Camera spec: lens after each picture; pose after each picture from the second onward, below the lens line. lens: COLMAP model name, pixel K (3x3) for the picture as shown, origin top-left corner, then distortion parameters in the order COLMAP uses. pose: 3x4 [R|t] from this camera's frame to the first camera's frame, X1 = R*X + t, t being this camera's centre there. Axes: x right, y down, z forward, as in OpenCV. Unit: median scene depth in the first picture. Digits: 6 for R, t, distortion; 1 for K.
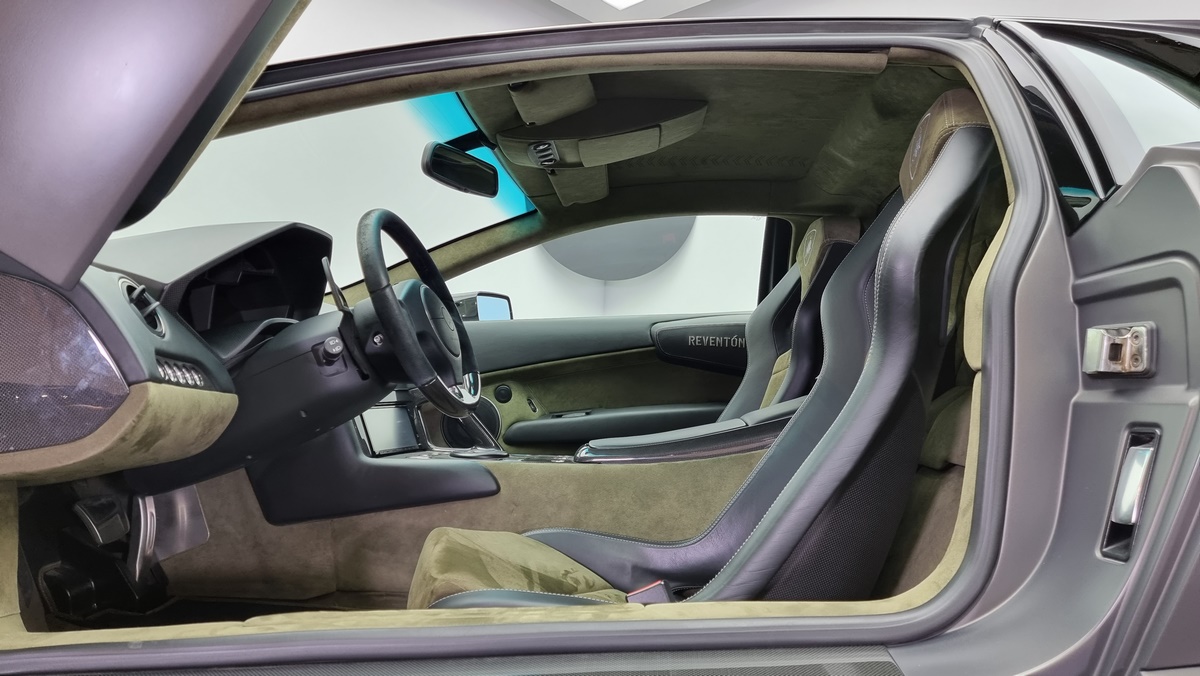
lens RADIAL K [[849.7, 0, 602.6], [0, 849.7, 347.8], [0, 0, 1]] dist [0.047383, -0.013749]
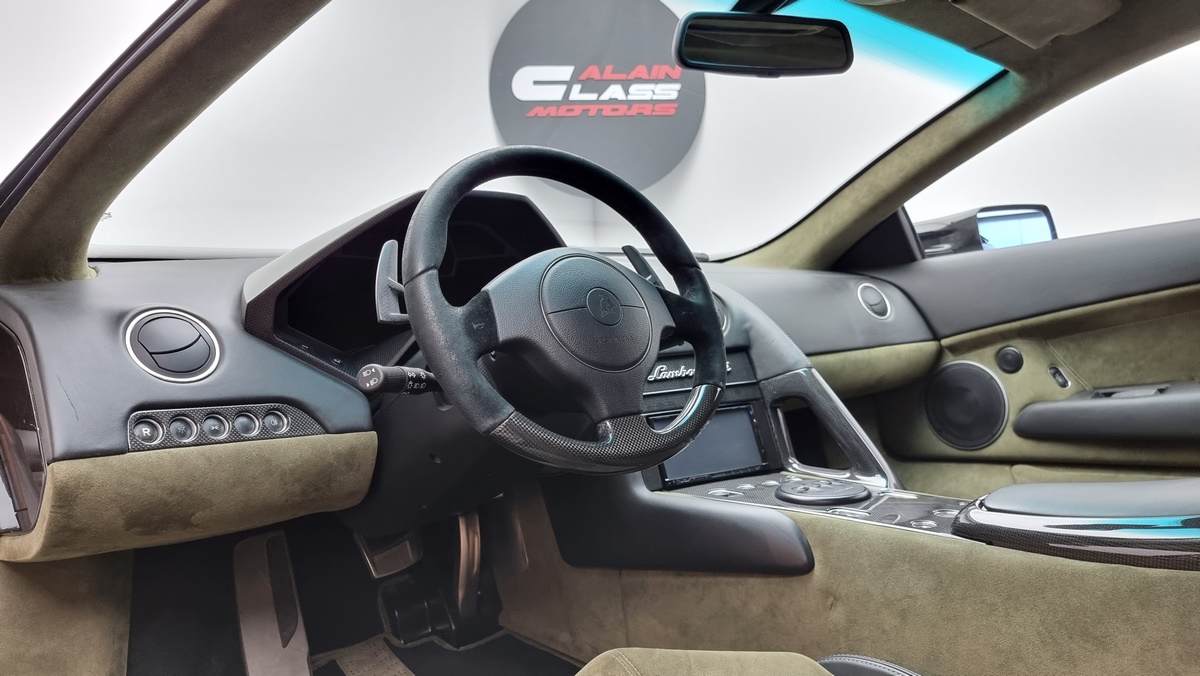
lens RADIAL K [[849.7, 0, 610.1], [0, 849.7, 338.7], [0, 0, 1]] dist [0.047383, -0.013749]
pose [[0.711704, -0.042844, -0.701171, 0.139973], [0.097716, 0.994472, 0.038419, -0.019484], [0.695650, -0.095859, 0.711957, 0.336594]]
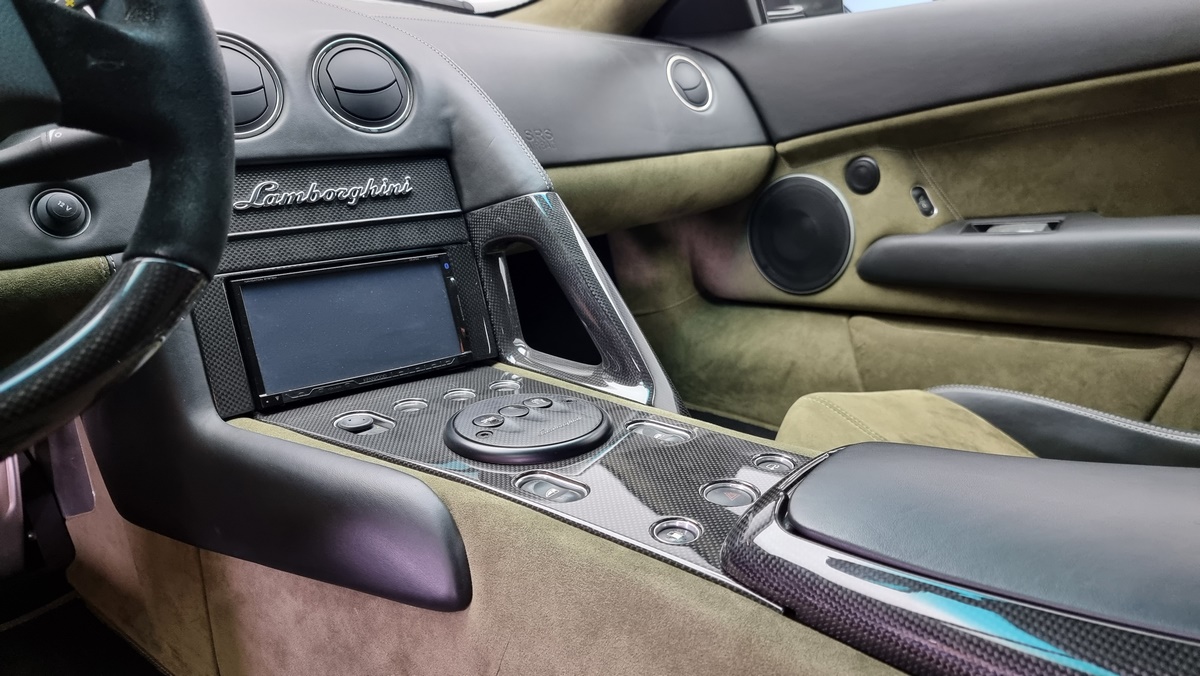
lens RADIAL K [[849.7, 0, 610.9], [0, 849.7, 337.8], [0, 0, 1]] dist [0.047383, -0.013749]
pose [[0.814219, 0.123714, -0.567224, 0.056538], [0.055960, 0.955758, 0.288782, -0.005869], [0.577855, -0.266873, 0.771273, 0.561489]]
